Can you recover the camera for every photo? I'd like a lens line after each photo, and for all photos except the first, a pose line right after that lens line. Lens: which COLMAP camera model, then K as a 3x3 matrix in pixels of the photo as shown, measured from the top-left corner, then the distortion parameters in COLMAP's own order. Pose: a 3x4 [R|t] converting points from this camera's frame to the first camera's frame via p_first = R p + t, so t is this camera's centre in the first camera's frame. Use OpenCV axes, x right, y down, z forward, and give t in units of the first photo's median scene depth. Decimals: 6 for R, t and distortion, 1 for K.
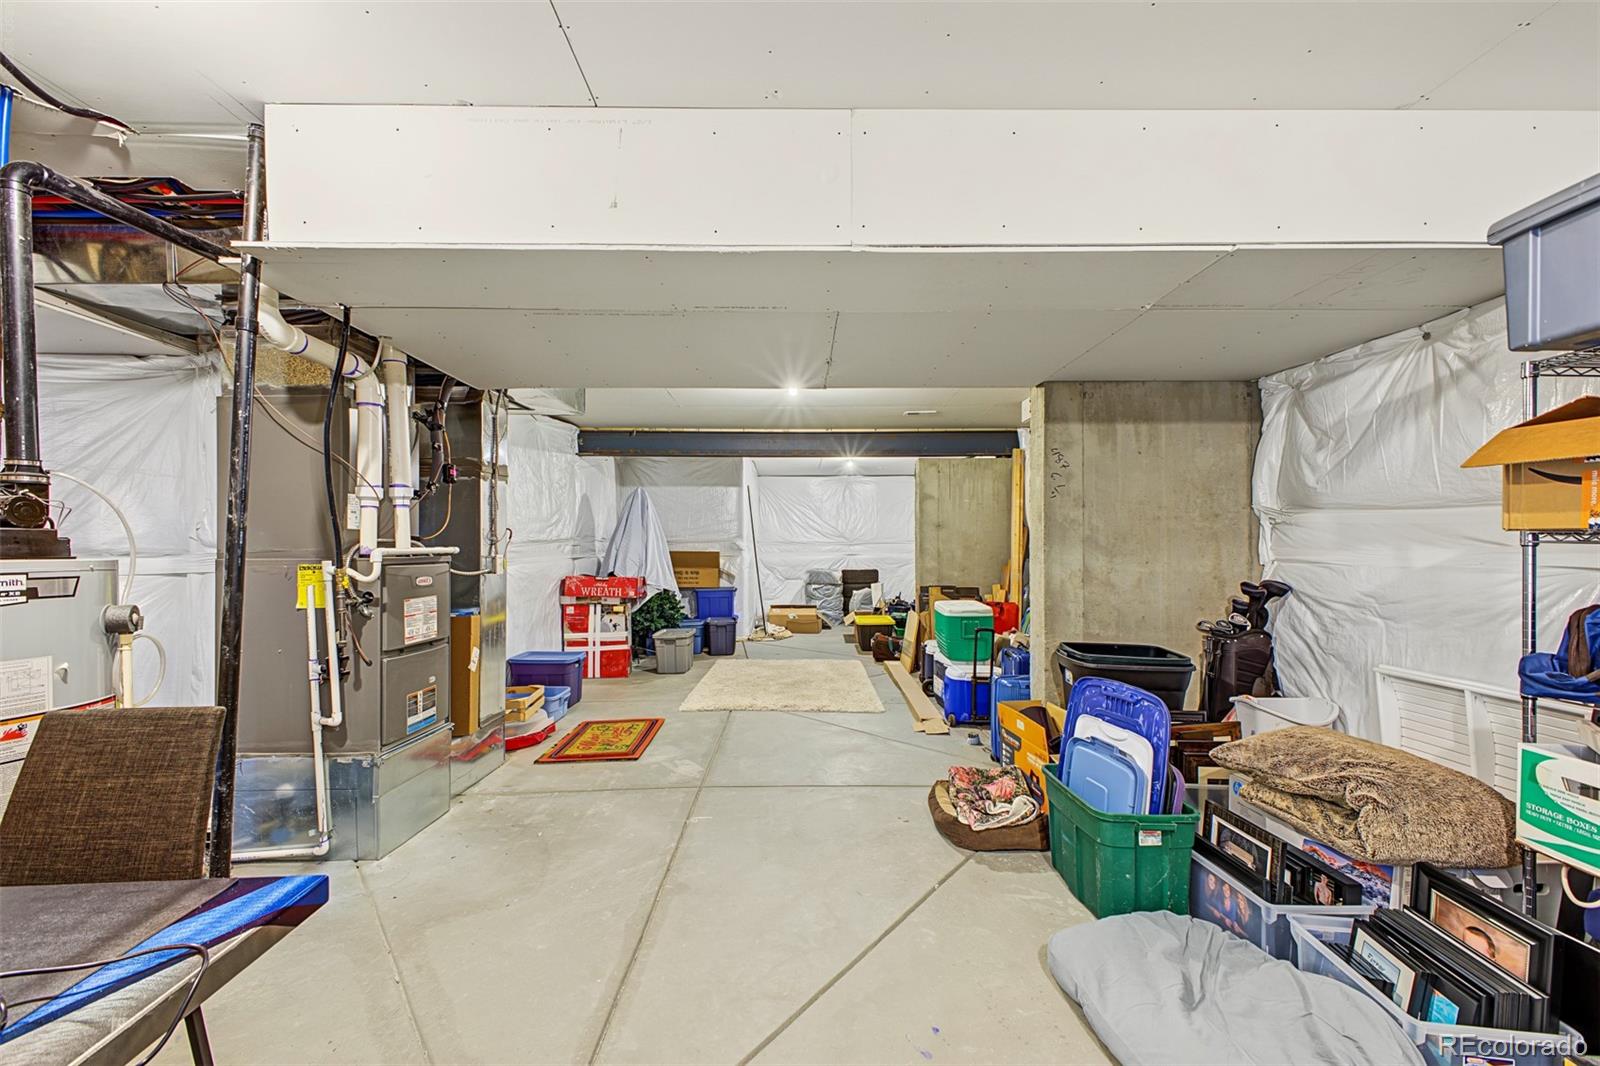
lens RADIAL K [[638.7, 0, 812.8], [0, 638.7, 542.7], [0, 0, 1]] dist [0.016635, -0.005290]
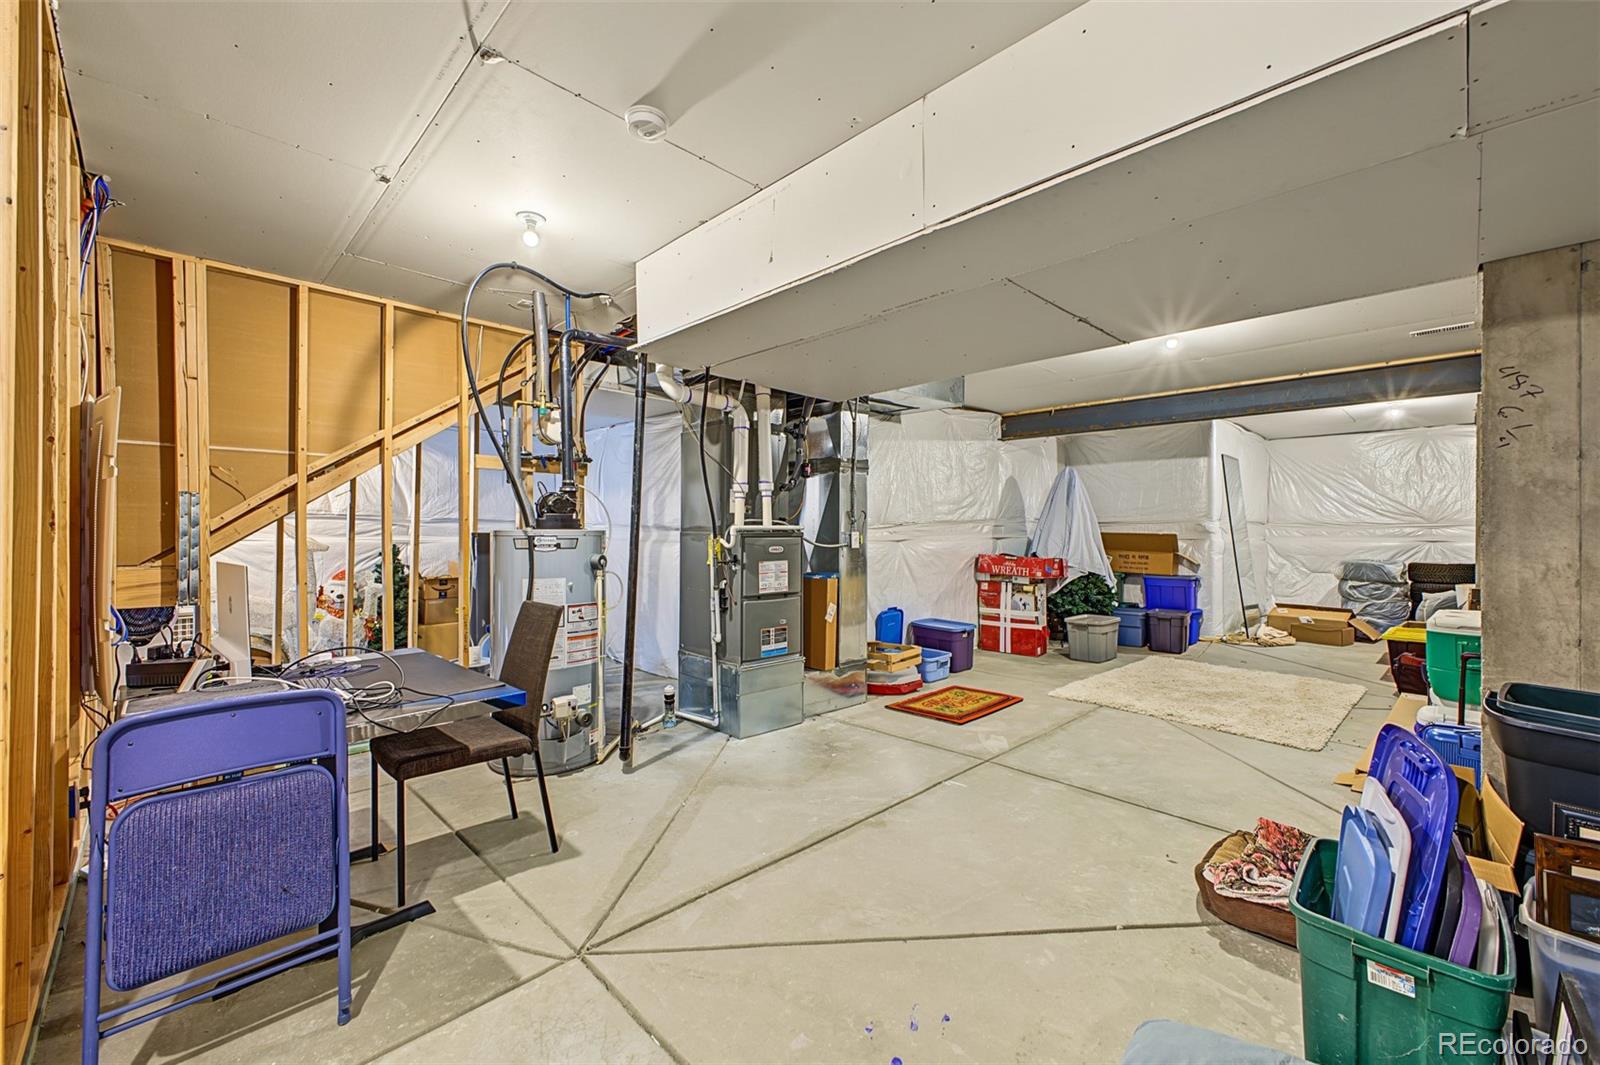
lens RADIAL K [[638.7, 0, 802.5], [0, 638.7, 524.1], [0, 0, 1]] dist [0.016635, -0.005290]
pose [[0.688073, -0.000201, -0.725642, 0.191014], [-0.001013, 0.999999, -0.001237, 0.002986], [0.725641, 0.001586, 0.688072, 0.043195]]
